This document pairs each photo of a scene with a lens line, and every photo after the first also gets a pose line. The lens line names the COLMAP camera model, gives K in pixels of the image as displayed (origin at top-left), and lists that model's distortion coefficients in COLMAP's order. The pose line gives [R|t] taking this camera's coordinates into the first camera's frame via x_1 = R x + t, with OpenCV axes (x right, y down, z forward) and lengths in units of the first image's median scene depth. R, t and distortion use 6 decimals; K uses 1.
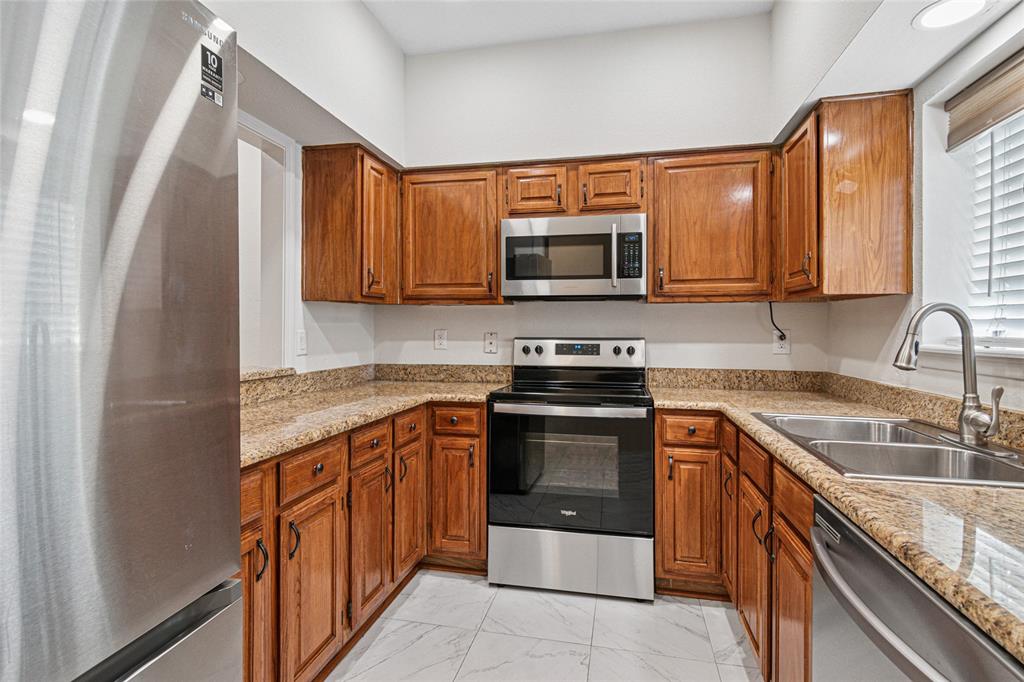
lens RADIAL K [[492.8, 0, 514.1], [0, 492.8, 331.6], [0, 0, 1]] dist [0.012086, -0.007110]
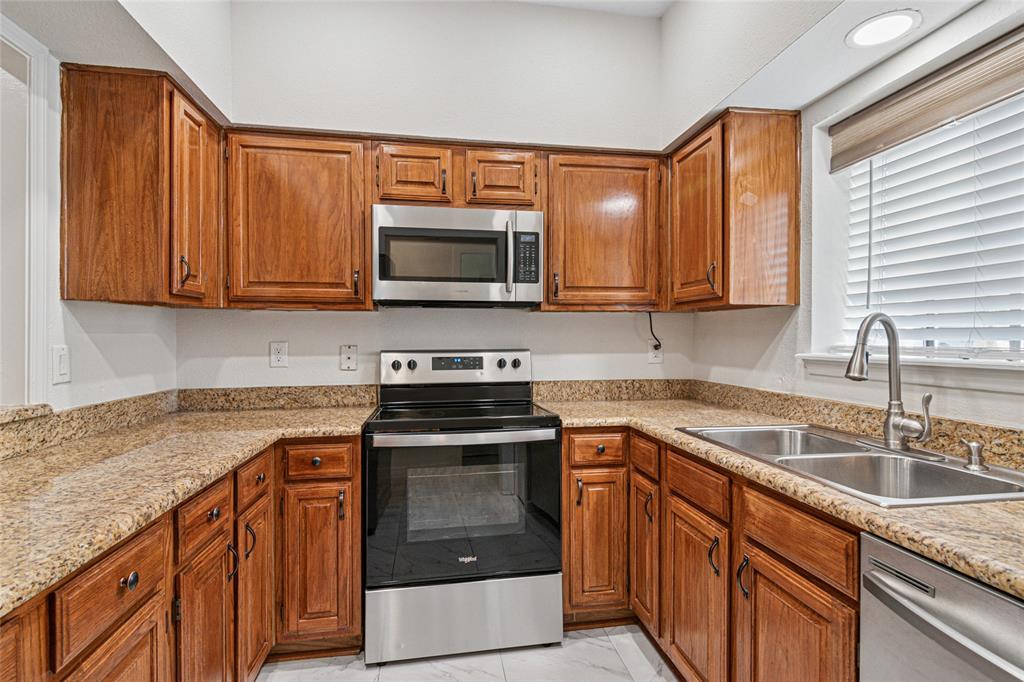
lens RADIAL K [[492.8, 0, 511.7], [0, 492.8, 340.9], [0, 0, 1]] dist [0.012086, -0.007110]
pose [[0.931399, -0.007551, 0.363921, -0.121025], [0.007644, 0.999970, 0.001184, -0.004838], [-0.363919, 0.001679, 0.931429, 0.186032]]
